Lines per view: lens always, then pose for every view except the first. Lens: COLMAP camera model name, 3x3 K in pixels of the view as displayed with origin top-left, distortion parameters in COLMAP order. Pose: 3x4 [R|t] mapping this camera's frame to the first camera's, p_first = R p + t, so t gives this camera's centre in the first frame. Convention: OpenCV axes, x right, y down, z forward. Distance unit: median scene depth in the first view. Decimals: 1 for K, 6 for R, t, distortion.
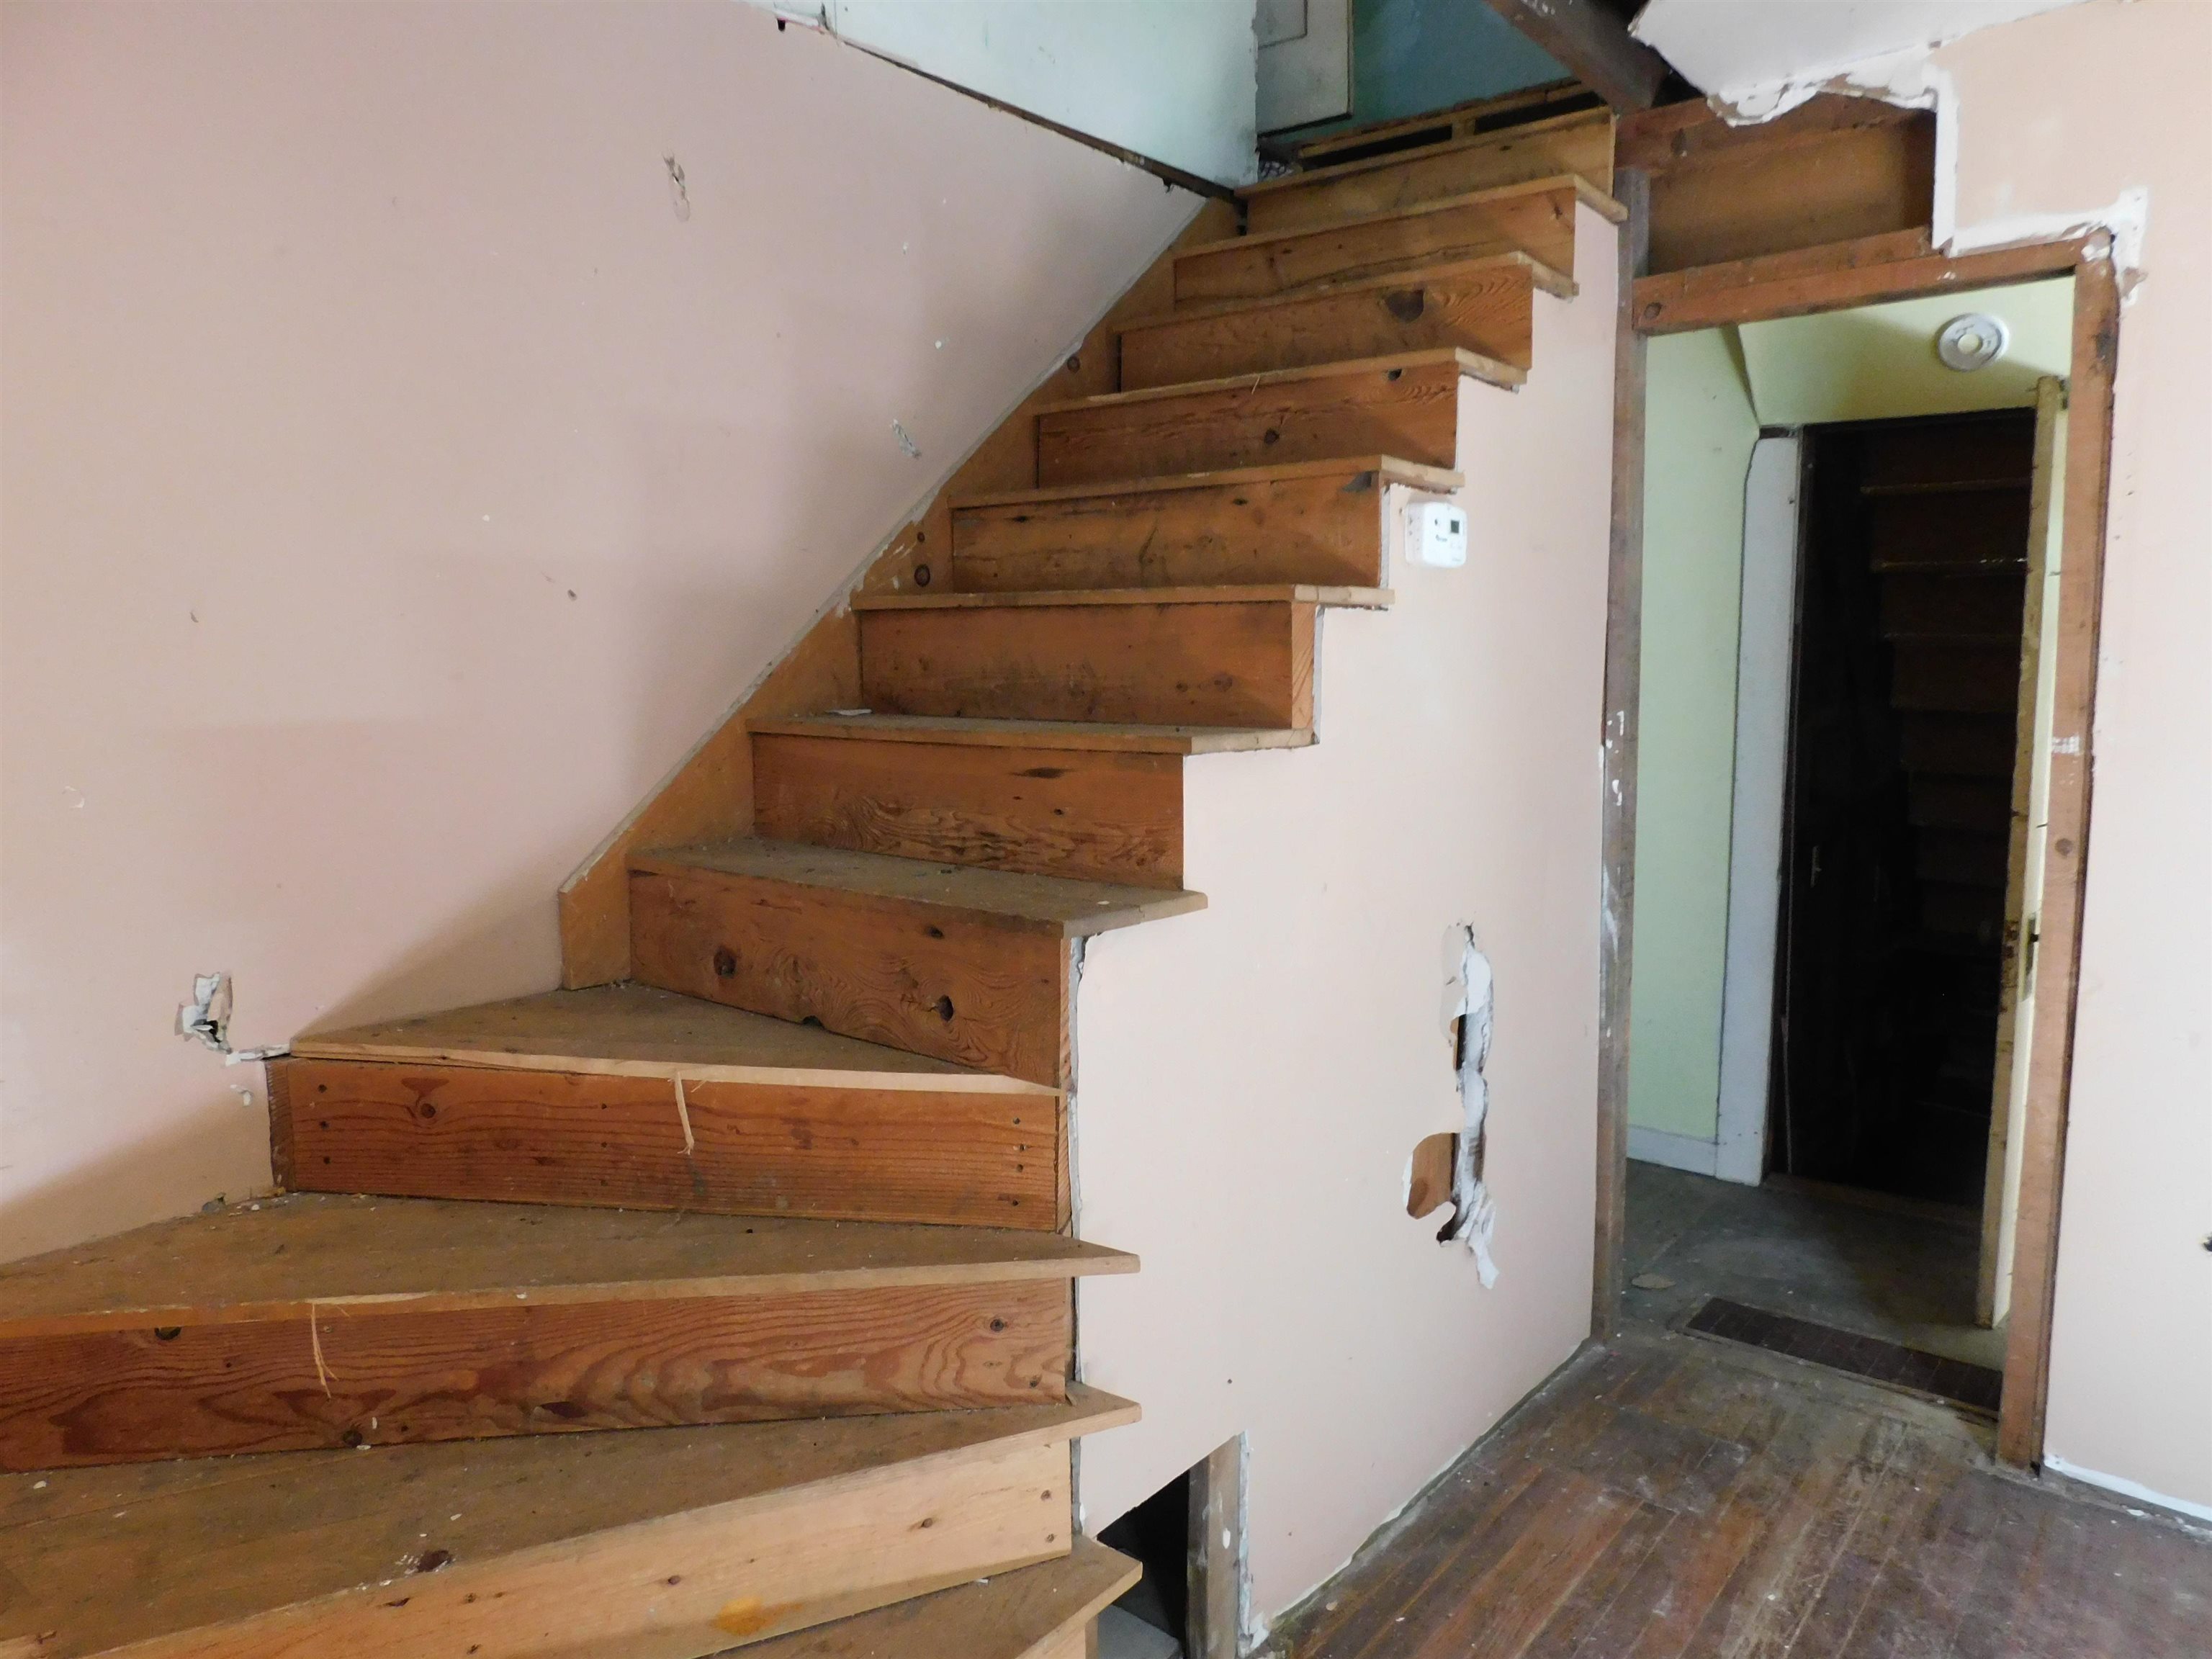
lens RADIAL K [[1468.4, 0, 1108.6], [0, 1468.4, 808.4], [0, 0, 1]] dist [-0.051736, 0.036984]
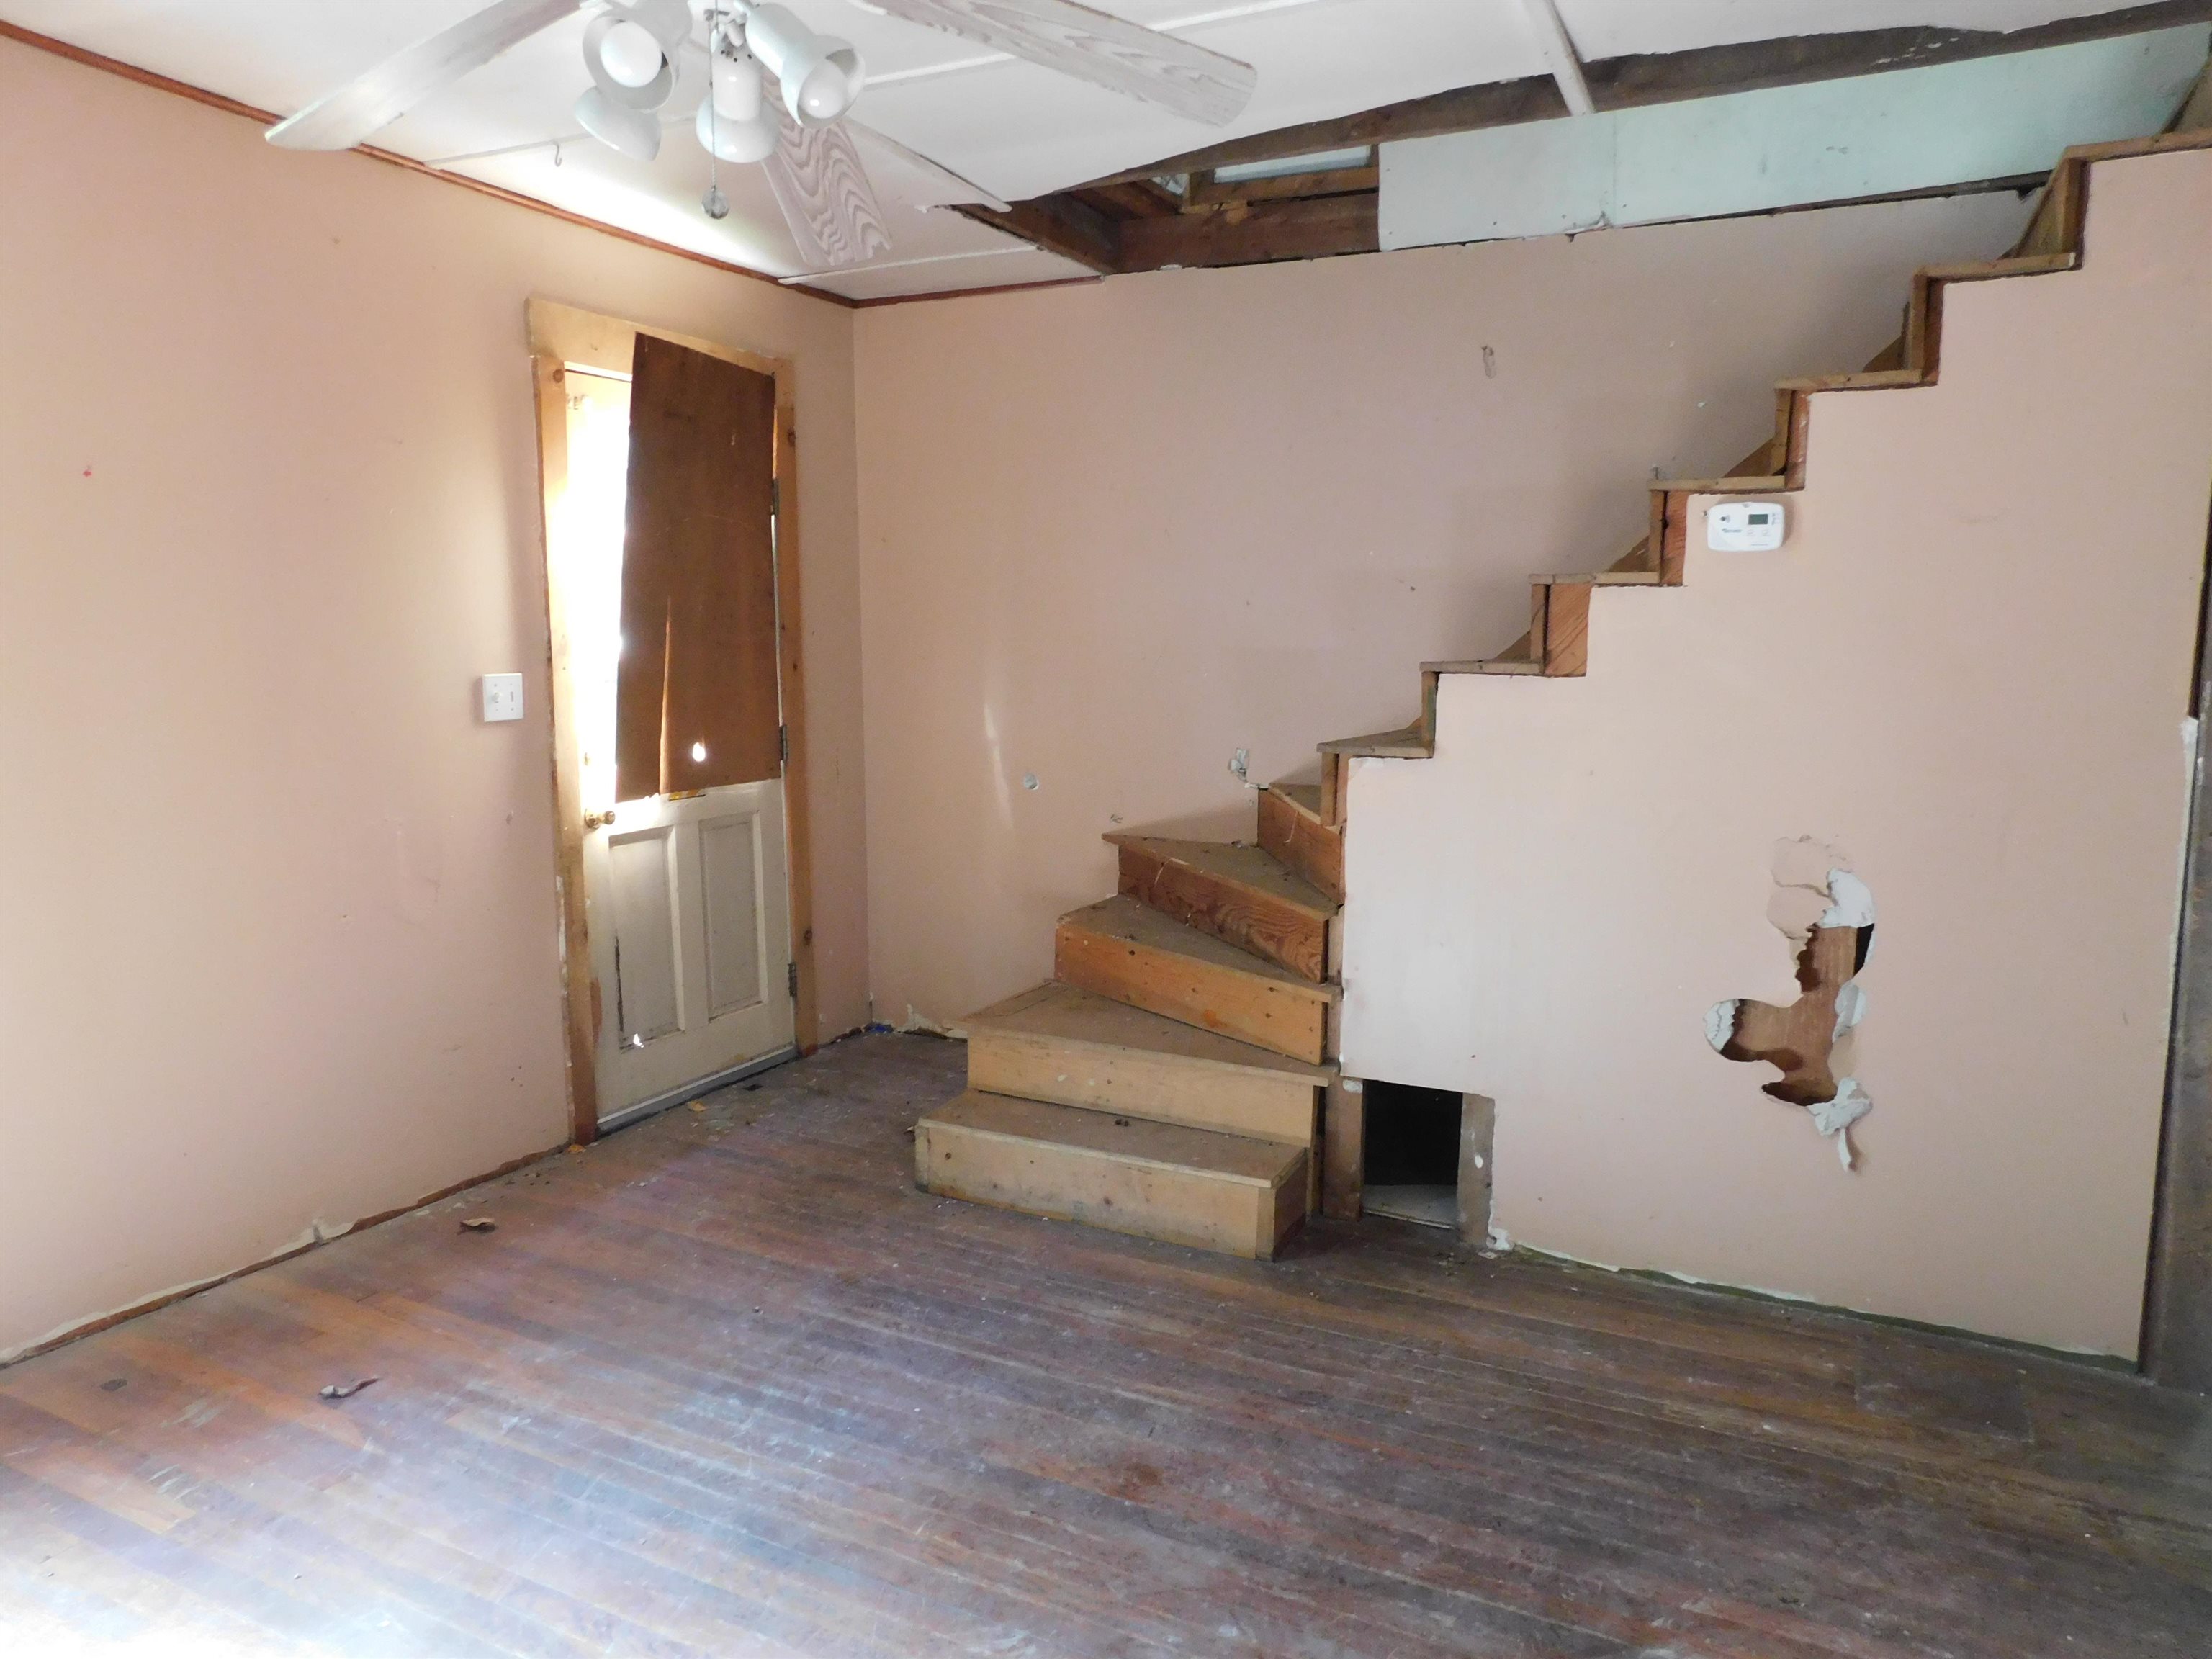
lens RADIAL K [[1468.4, 0, 1107.1], [0, 1468.4, 837.0], [0, 0, 1]] dist [-0.051736, 0.036984]
pose [[0.215922, 0.137120, -0.966735, 1.440943], [-0.111784, 0.987052, 0.115035, 0.000836], [0.969991, 0.083227, 0.228454, 0.178734]]
